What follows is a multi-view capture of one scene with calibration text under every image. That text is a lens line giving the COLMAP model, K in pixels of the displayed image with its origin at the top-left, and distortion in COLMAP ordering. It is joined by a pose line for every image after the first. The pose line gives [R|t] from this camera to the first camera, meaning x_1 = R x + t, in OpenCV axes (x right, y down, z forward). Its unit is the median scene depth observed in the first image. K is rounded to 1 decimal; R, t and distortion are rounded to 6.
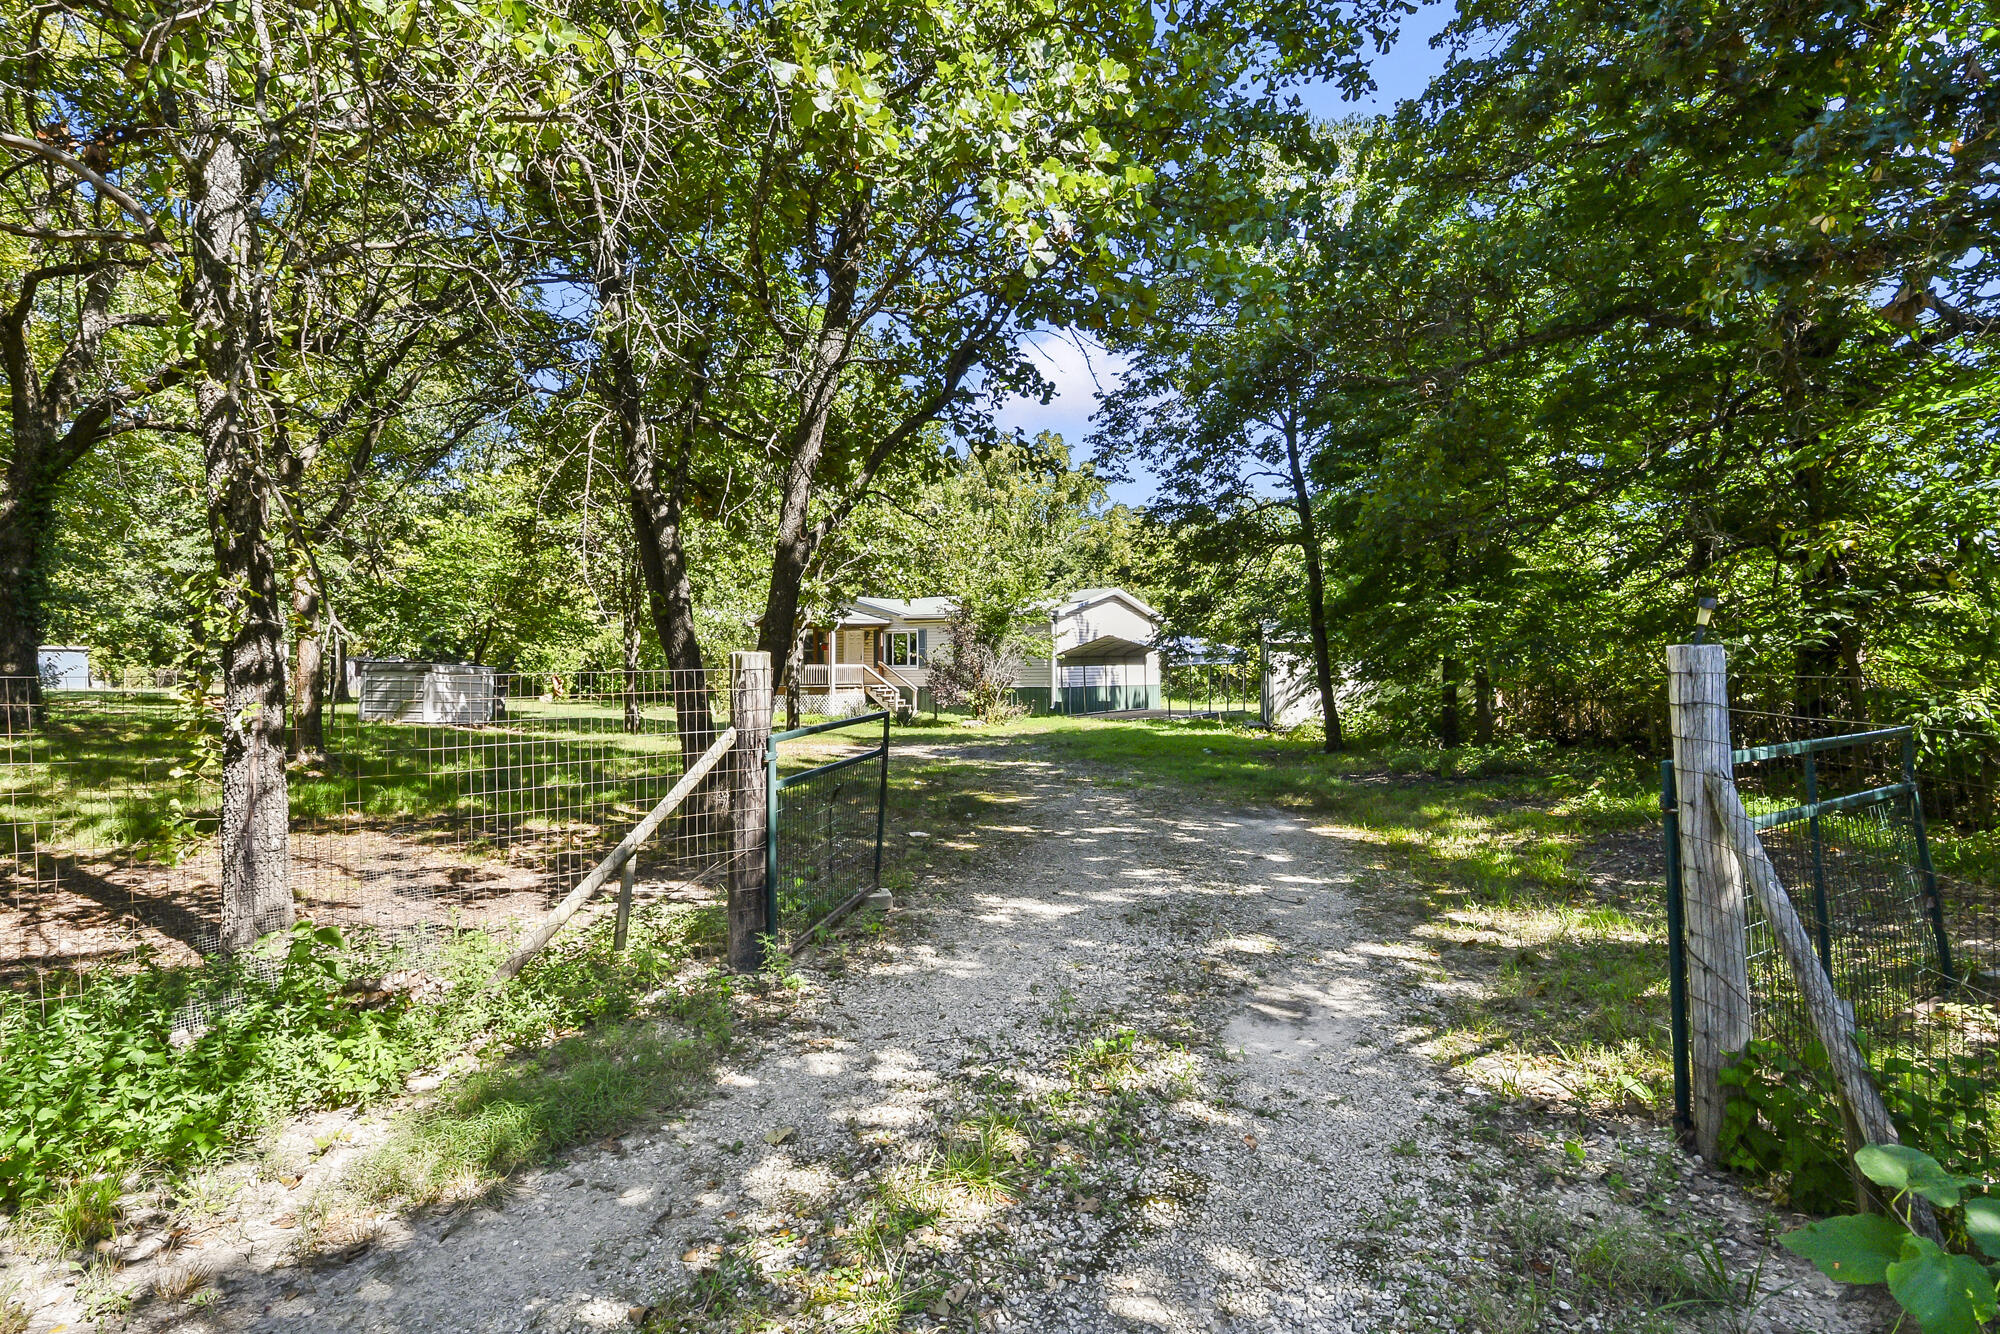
lens RADIAL K [[1094.0, 0, 999.4], [0, 1094.0, 662.3], [0, 0, 1]] dist [-0.000092, 0.000004]
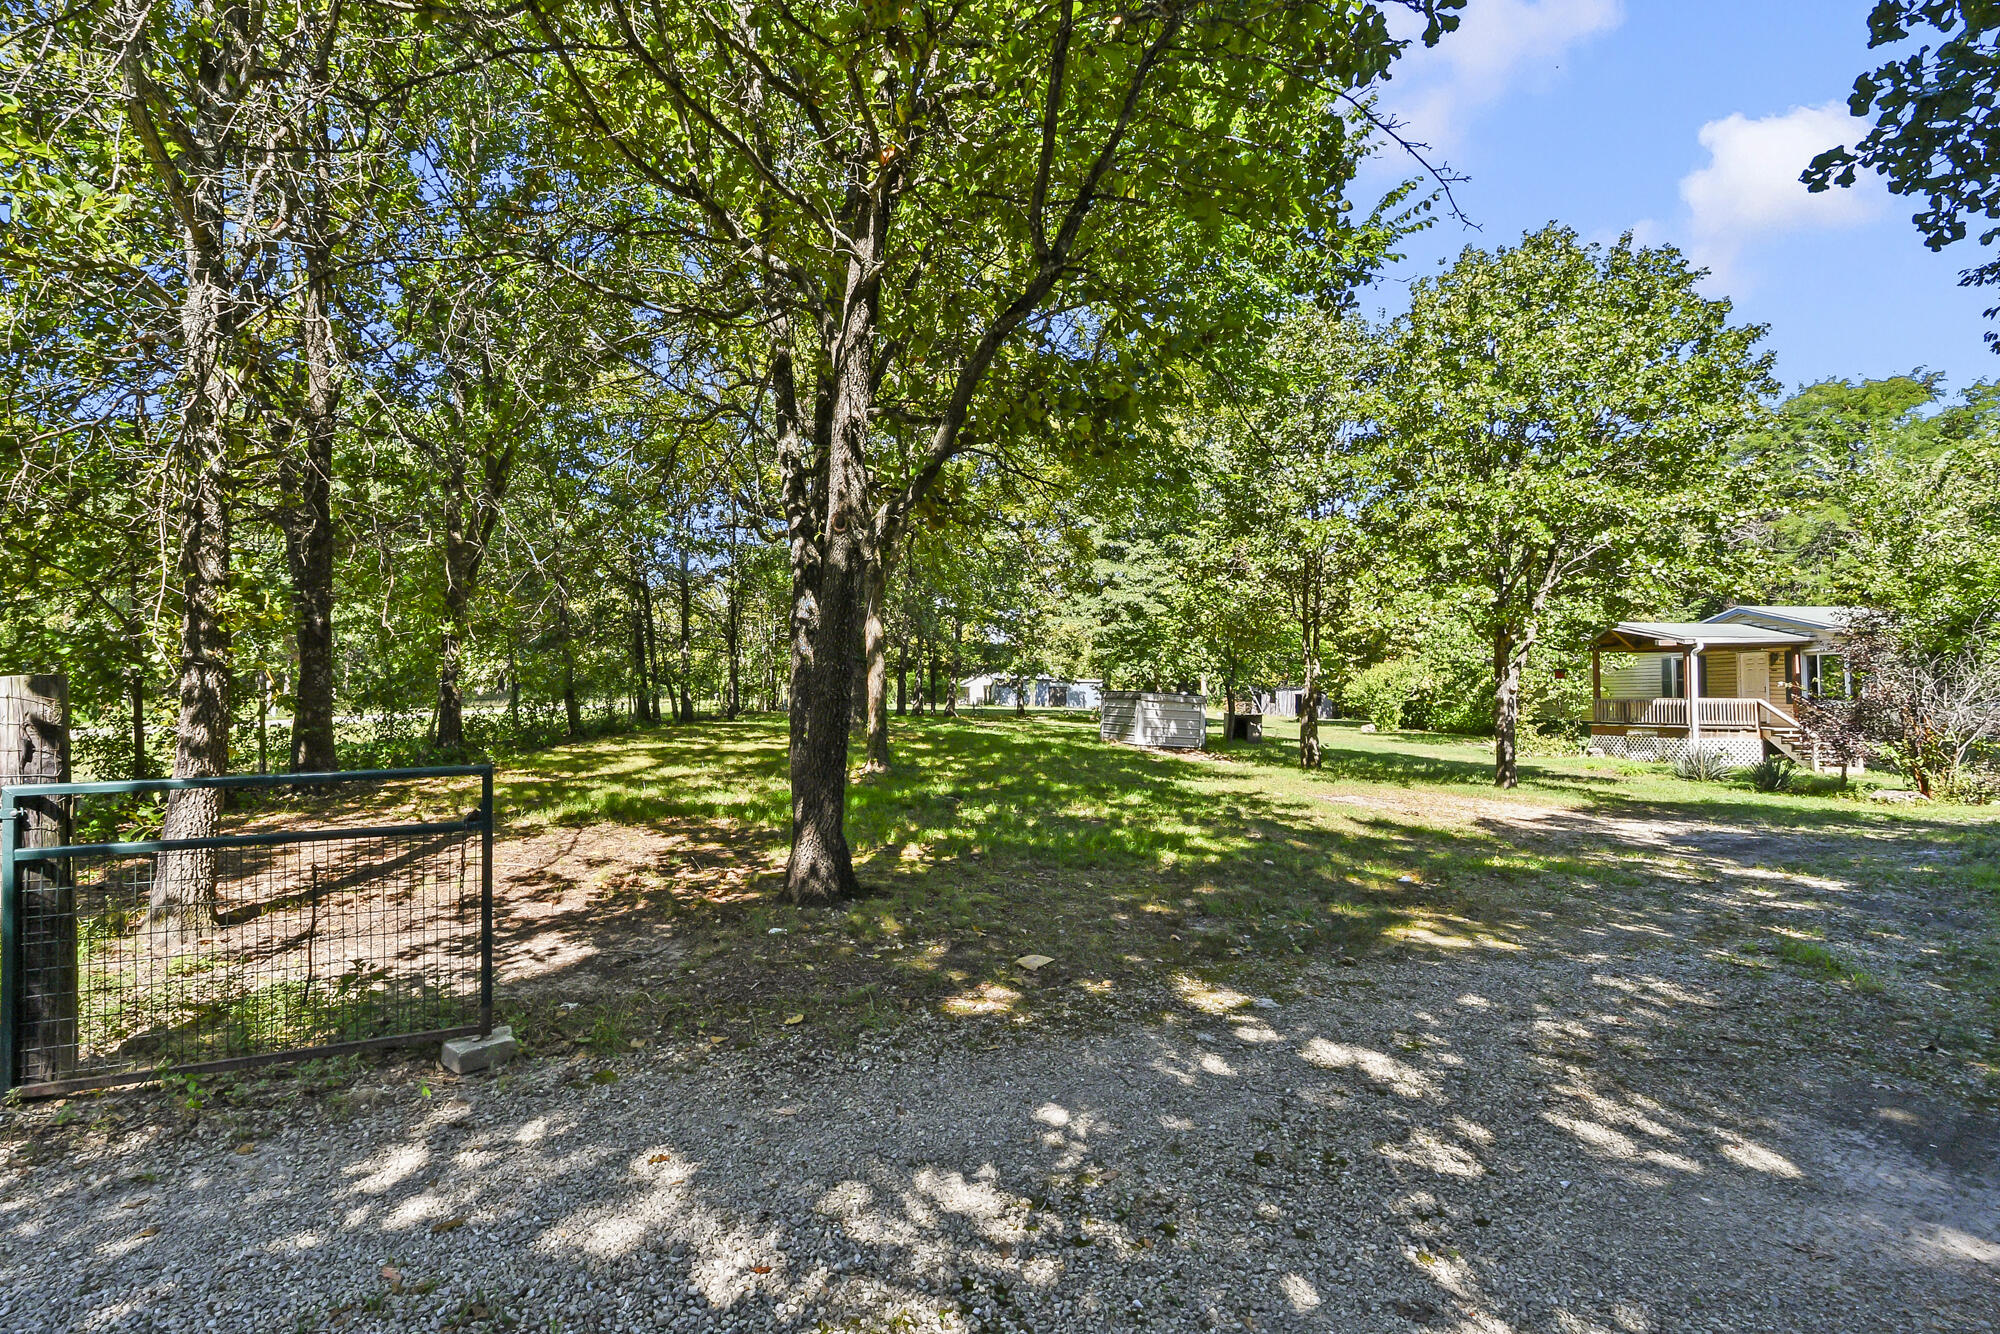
lens RADIAL K [[907.6, 0, 1000.1], [0, 907.6, 673.7], [0, 0, 1]] dist [-0.000697, -0.000128]
pose [[0.512071, -0.009530, -0.858890, 0.140349], [-0.006382, 0.999869, -0.014899, -0.002652], [0.858920, 0.013110, 0.511943, 0.269453]]
